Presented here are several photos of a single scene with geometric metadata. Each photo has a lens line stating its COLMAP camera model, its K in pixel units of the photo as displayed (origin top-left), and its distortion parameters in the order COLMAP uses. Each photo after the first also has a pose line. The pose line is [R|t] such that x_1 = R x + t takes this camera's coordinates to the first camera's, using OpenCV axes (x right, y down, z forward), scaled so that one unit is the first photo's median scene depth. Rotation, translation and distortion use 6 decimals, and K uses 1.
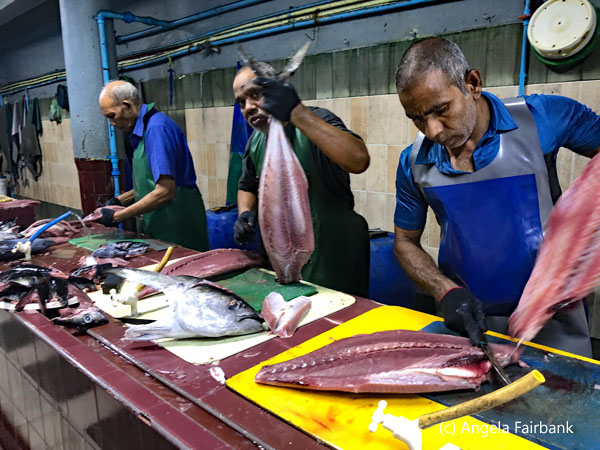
lens RADIAL K [[517.2, 0, 300.0], [0, 517.2, 225.0], [0, 0, 1]] dist [0.009126, 0.004147]
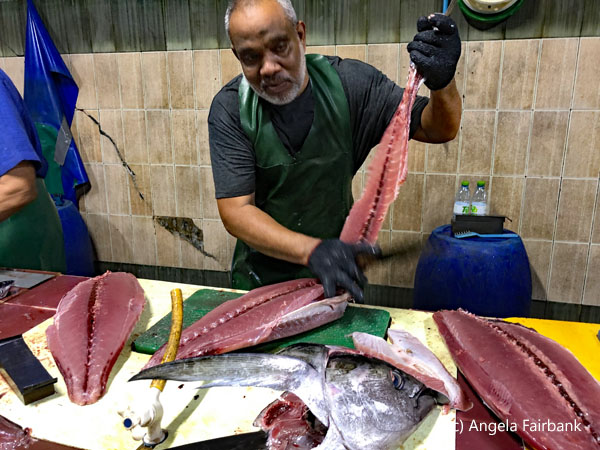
lens RADIAL K [[517.2, 0, 300.0], [0, 517.2, 225.0], [0, 0, 1]] dist [0.009126, 0.004147]
pose [[0.867013, -0.110042, 0.485982, -0.286481], [0.084798, 0.993668, 0.073714, -0.039043], [-0.491016, -0.022700, 0.870855, 0.337240]]
